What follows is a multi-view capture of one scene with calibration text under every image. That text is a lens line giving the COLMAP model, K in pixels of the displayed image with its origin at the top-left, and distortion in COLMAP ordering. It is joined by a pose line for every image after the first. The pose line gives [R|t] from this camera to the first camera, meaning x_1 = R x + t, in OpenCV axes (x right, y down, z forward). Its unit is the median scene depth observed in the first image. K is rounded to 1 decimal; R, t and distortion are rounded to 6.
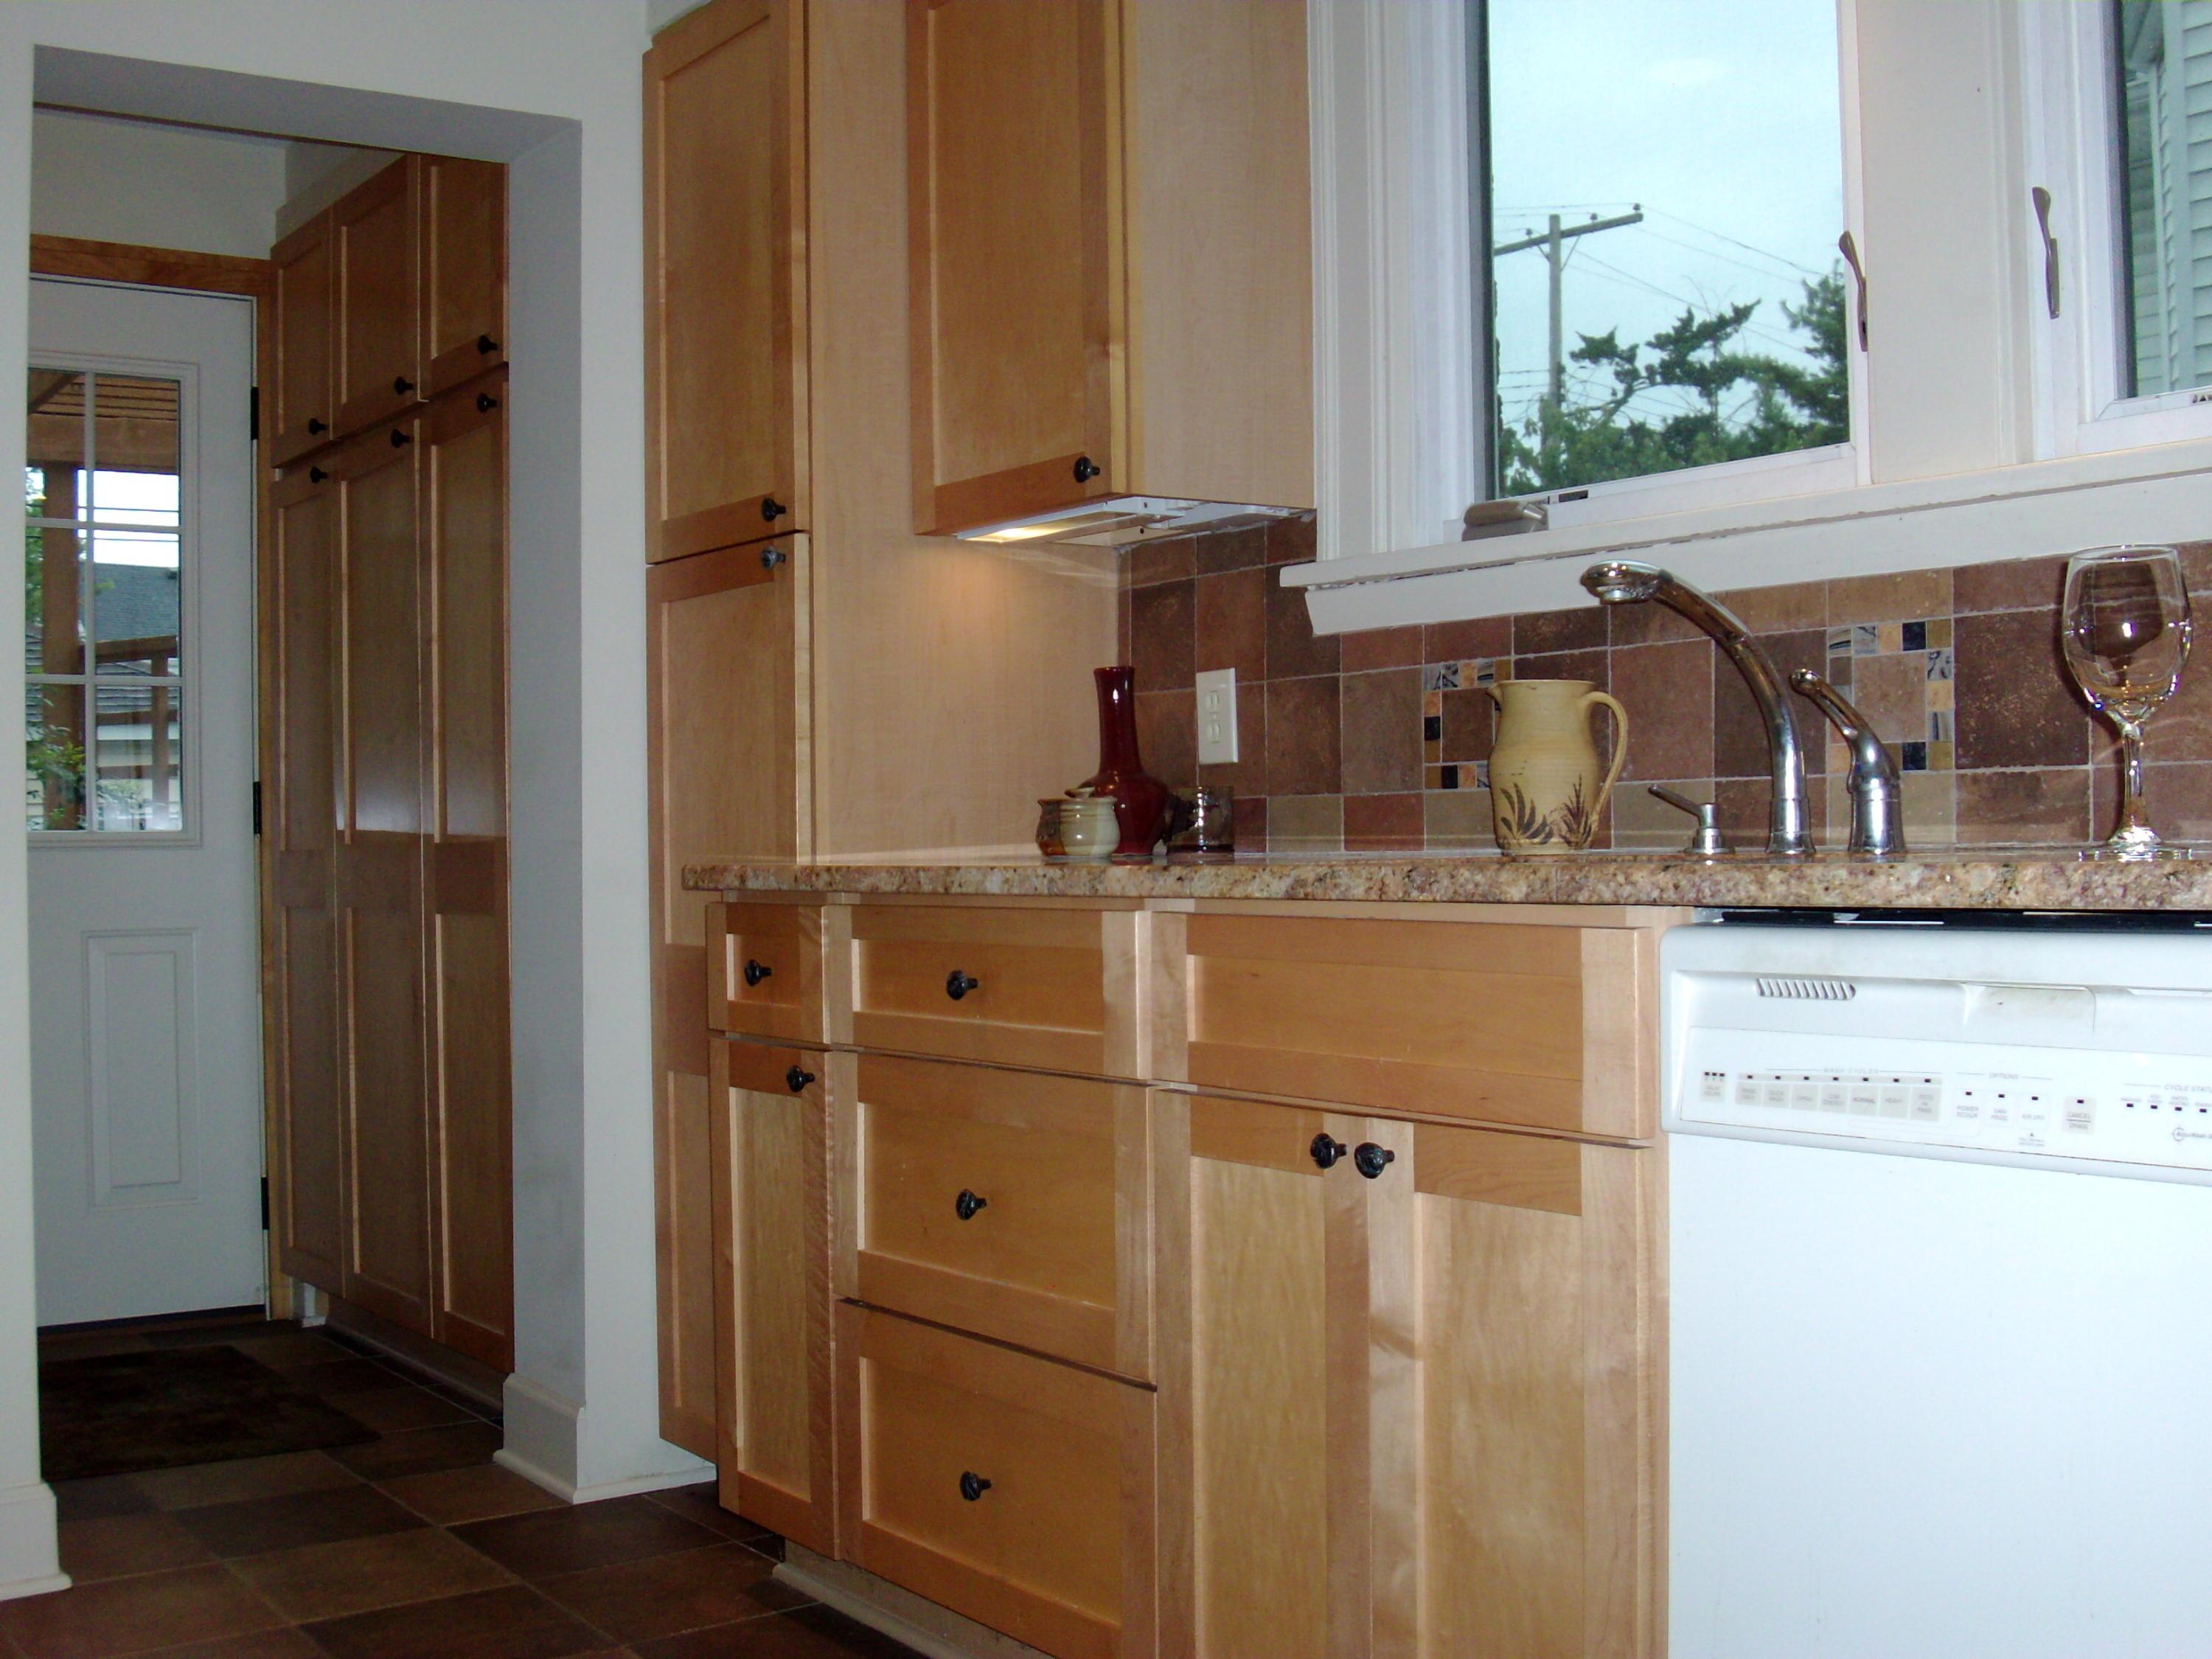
lens RADIAL K [[2513.4, 0, 1106.0], [0, 2513.4, 829.5], [0, 0, 1]] dist [-0.140461, 0.059302]
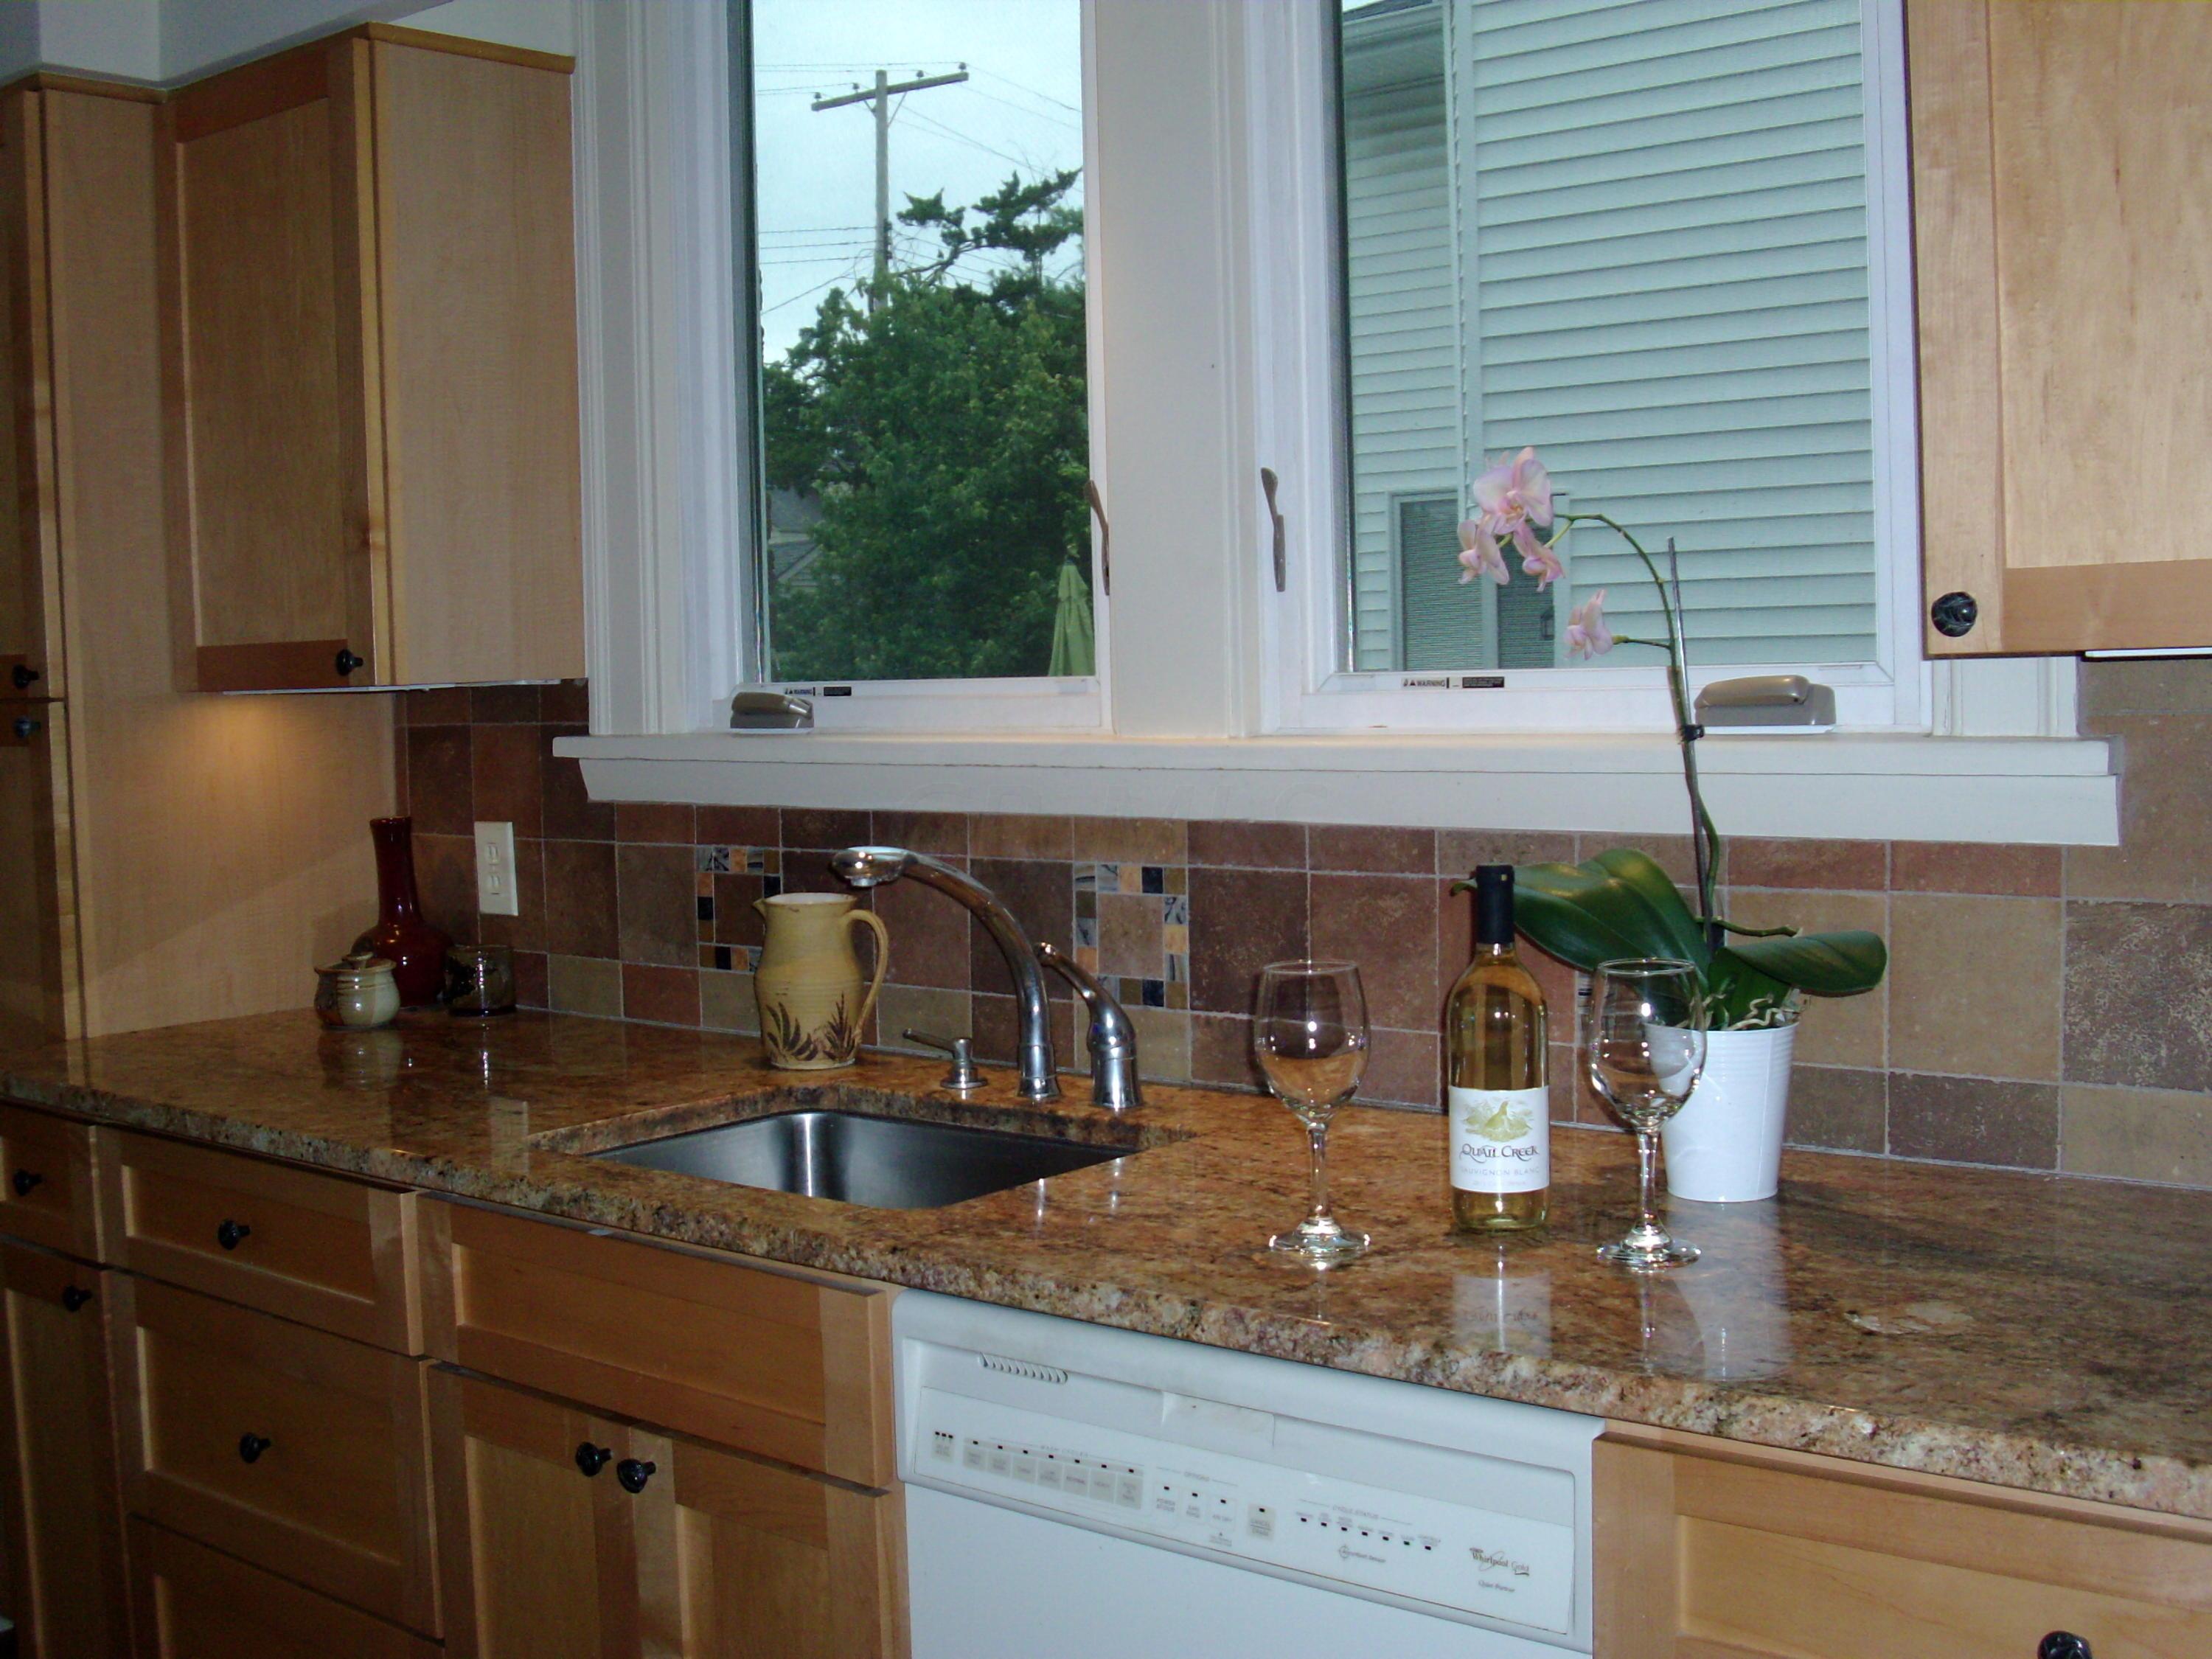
lens RADIAL K [[2500.1, 0, 1112.3], [0, 2500.1, 869.6], [0, 0, 1]] dist [-0.148540, 0.061283]
pose [[0.964683, -0.031608, 0.261510, 0.028932], [0.011244, 0.996811, 0.079003, -0.151176], [-0.263173, -0.073273, 0.961962, -0.016629]]
